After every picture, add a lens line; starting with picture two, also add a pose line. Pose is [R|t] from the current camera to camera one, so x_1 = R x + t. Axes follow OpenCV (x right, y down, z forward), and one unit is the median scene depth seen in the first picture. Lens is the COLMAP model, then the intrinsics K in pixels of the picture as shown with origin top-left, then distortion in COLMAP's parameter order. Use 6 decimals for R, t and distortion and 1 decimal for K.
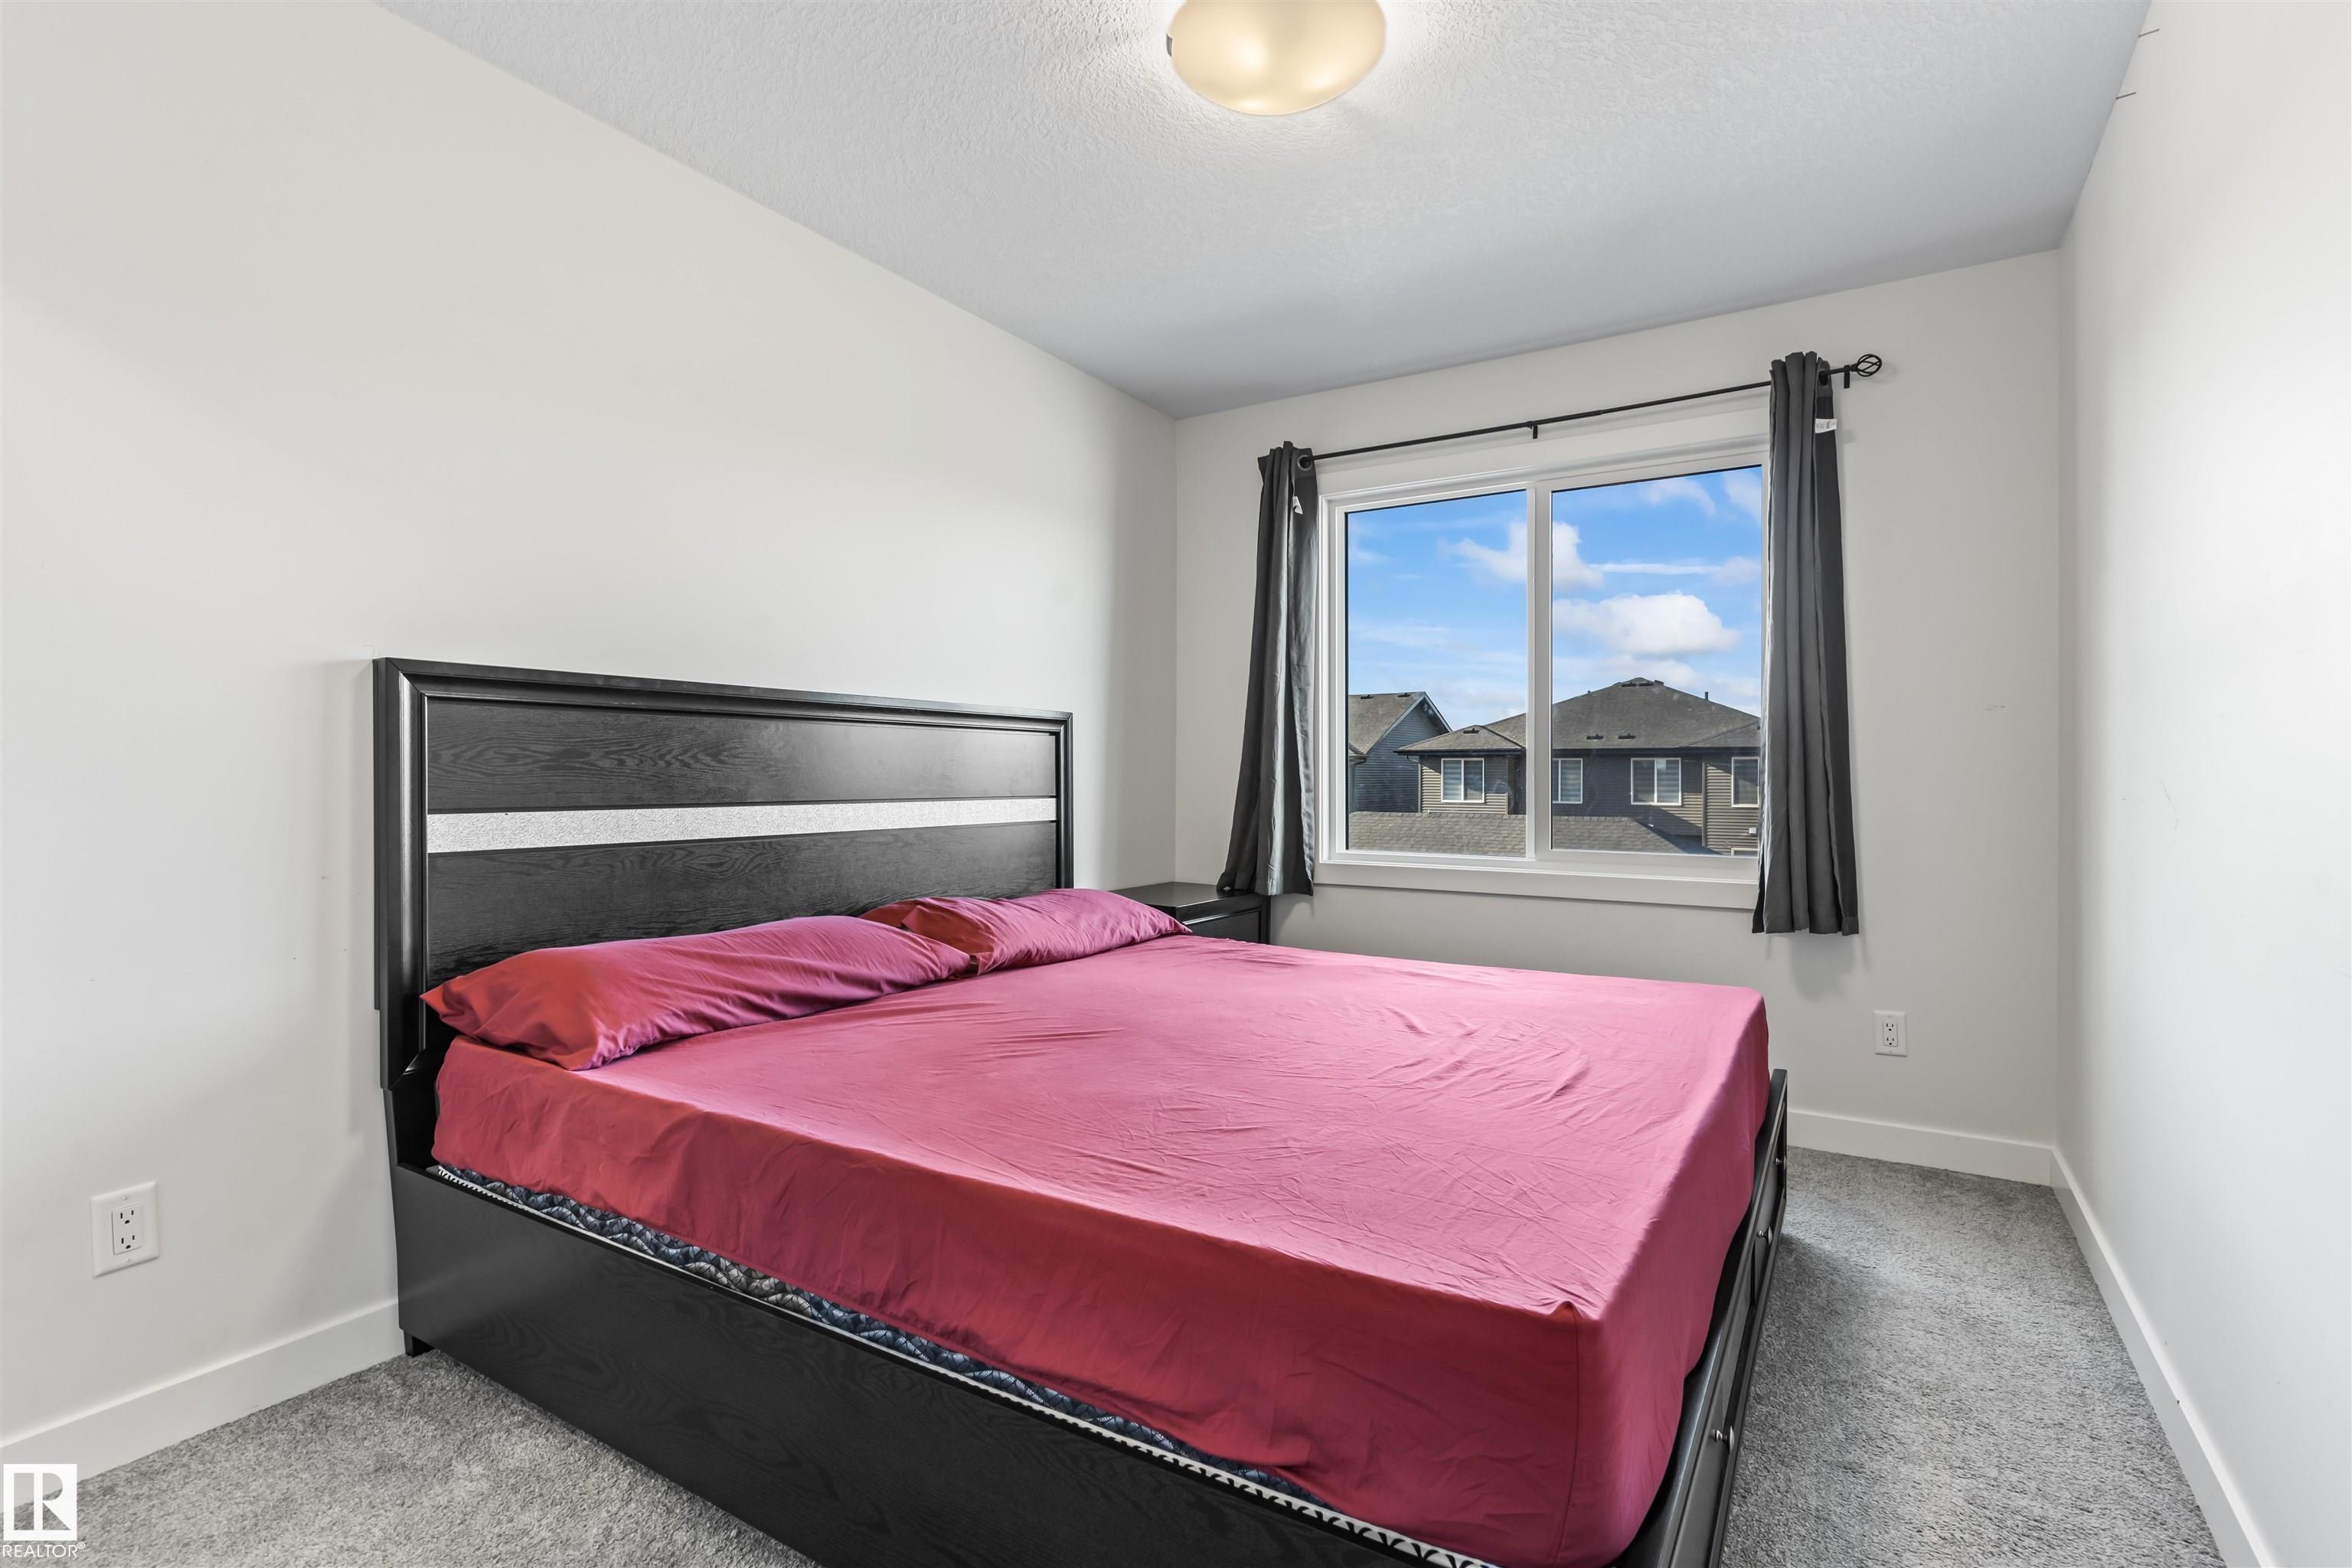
lens RADIAL K [[1127.0, 0, 1176.0], [0, 1127.0, 784.0], [0, 0, 1]] dist [-0.001192, -0.000225]
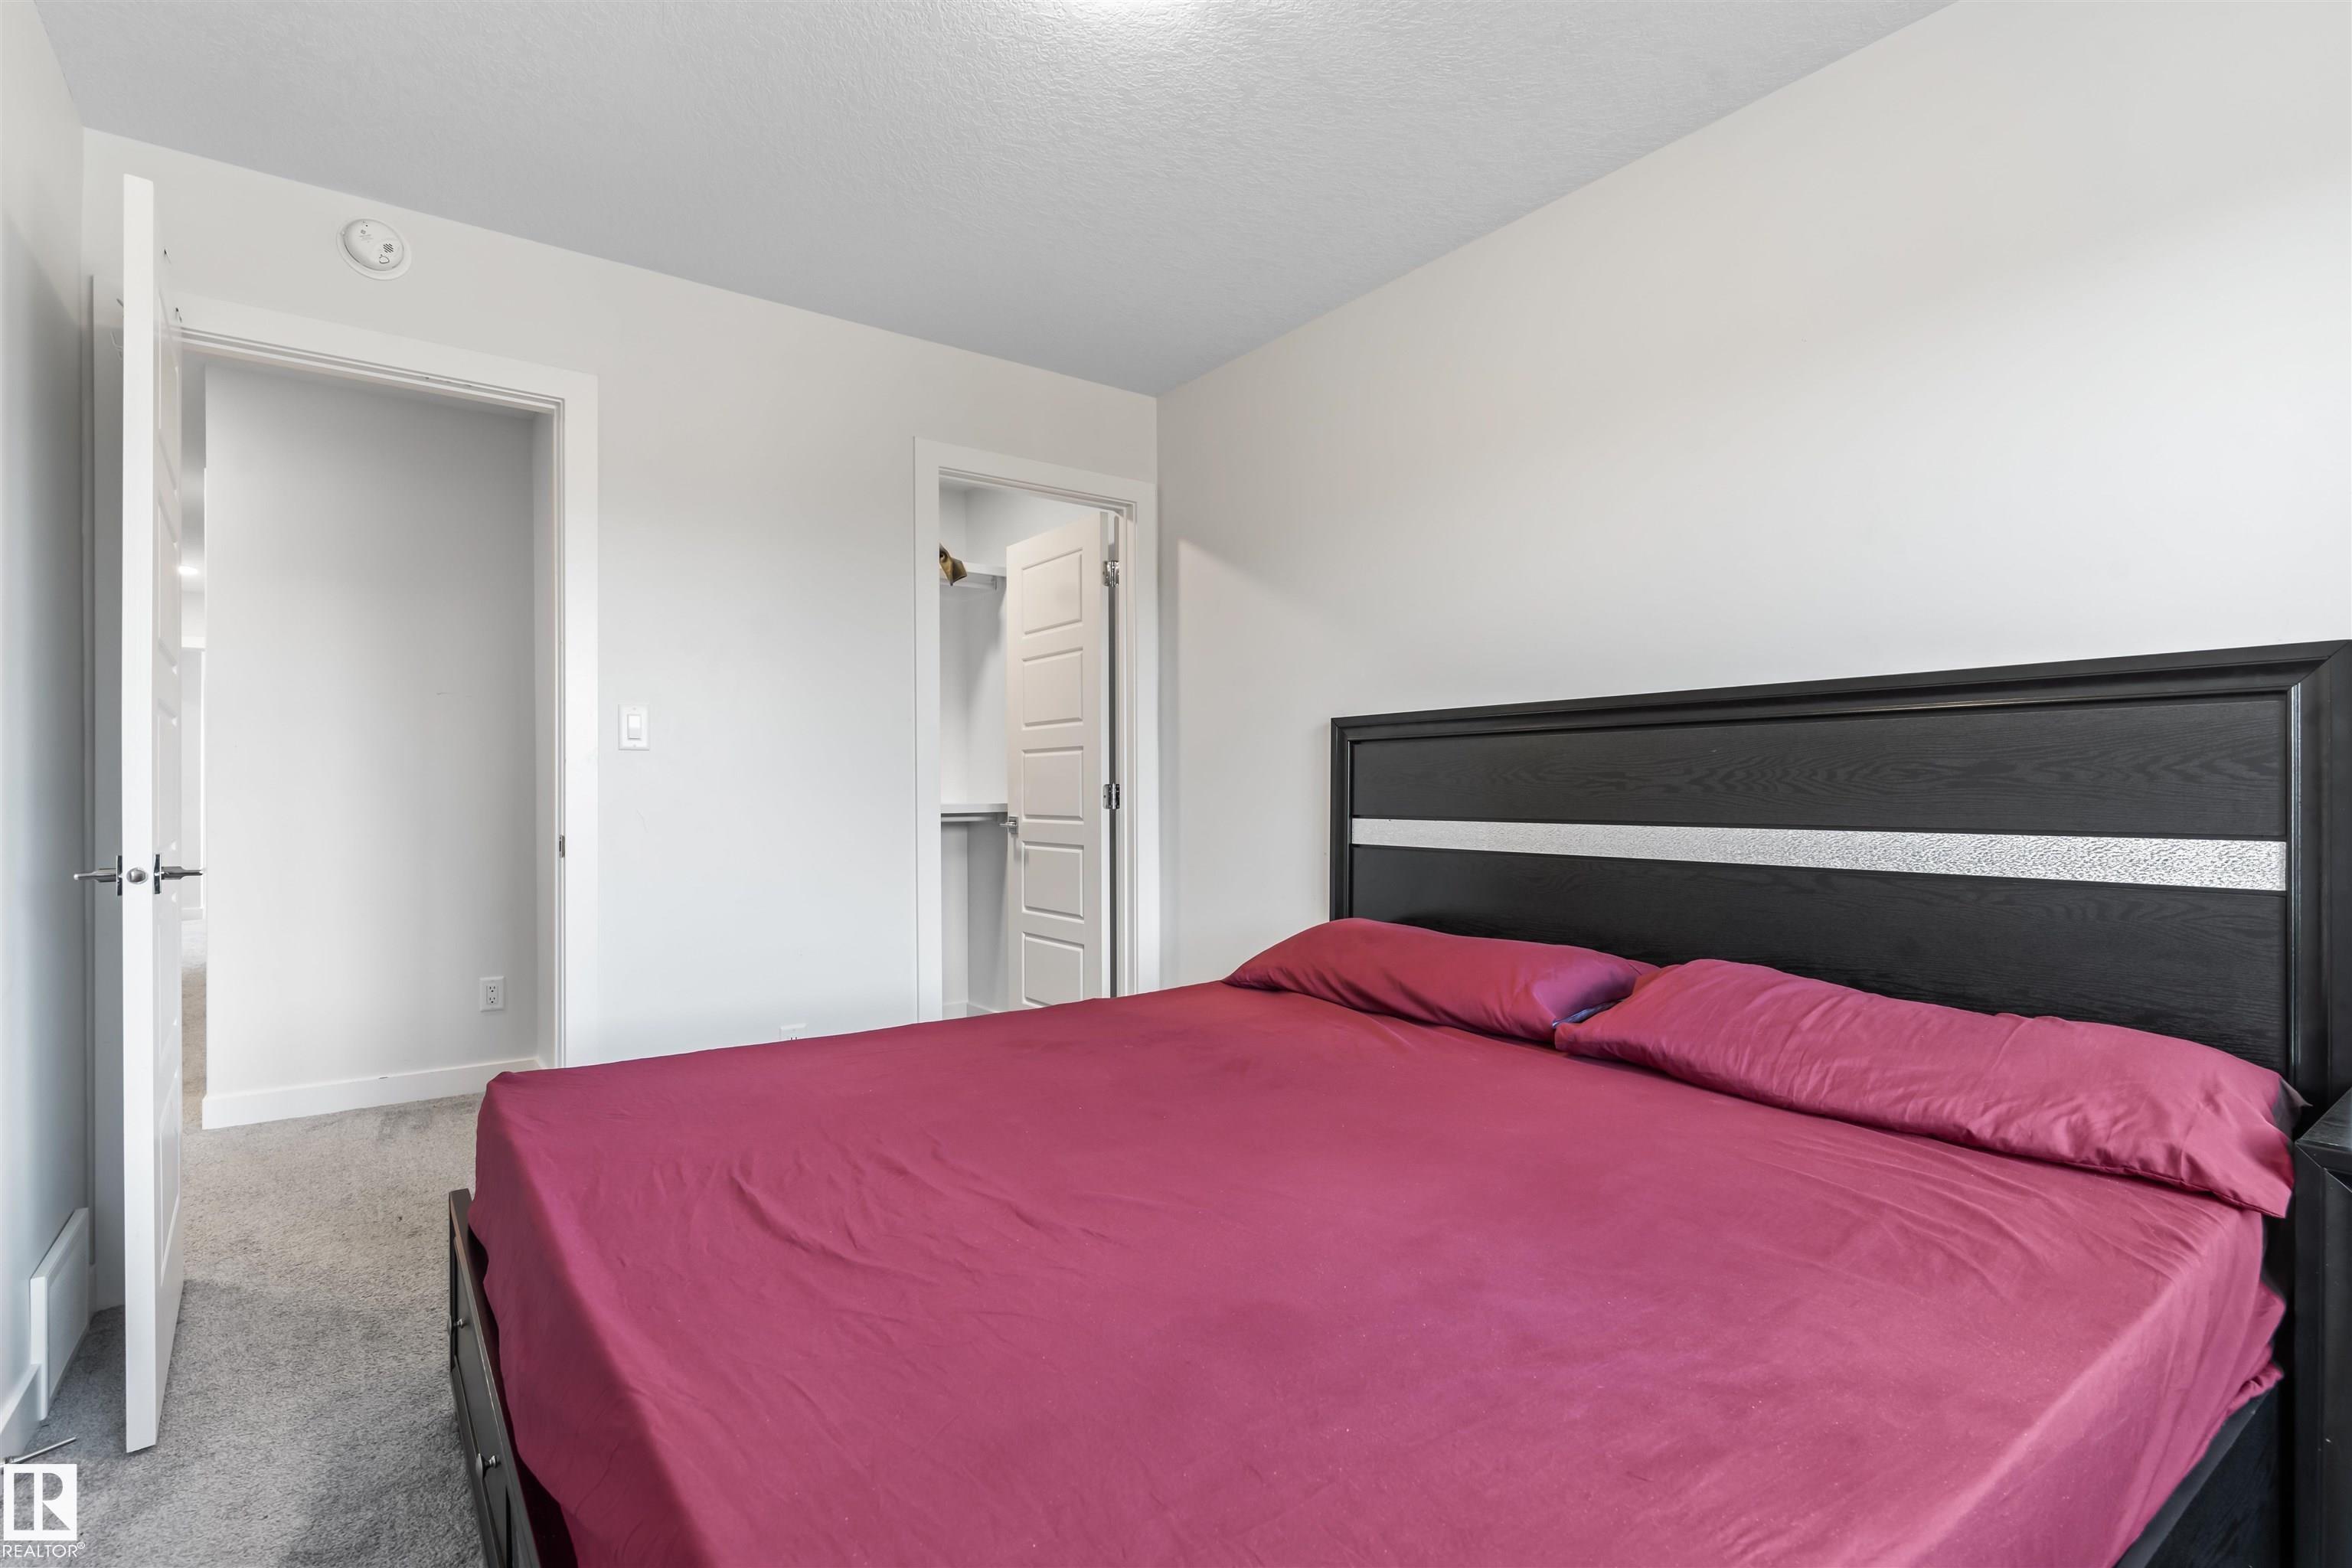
lens RADIAL K [[1127.0, 0, 1176.0], [0, 1127.0, 784.0], [0, 0, 1]] dist [-0.001192, -0.000225]
pose [[-0.361448, -0.010071, -0.932338, 0.493013], [-0.008773, 0.999934, -0.007400, -0.003463], [0.932351, 0.005505, -0.361513, 0.798412]]
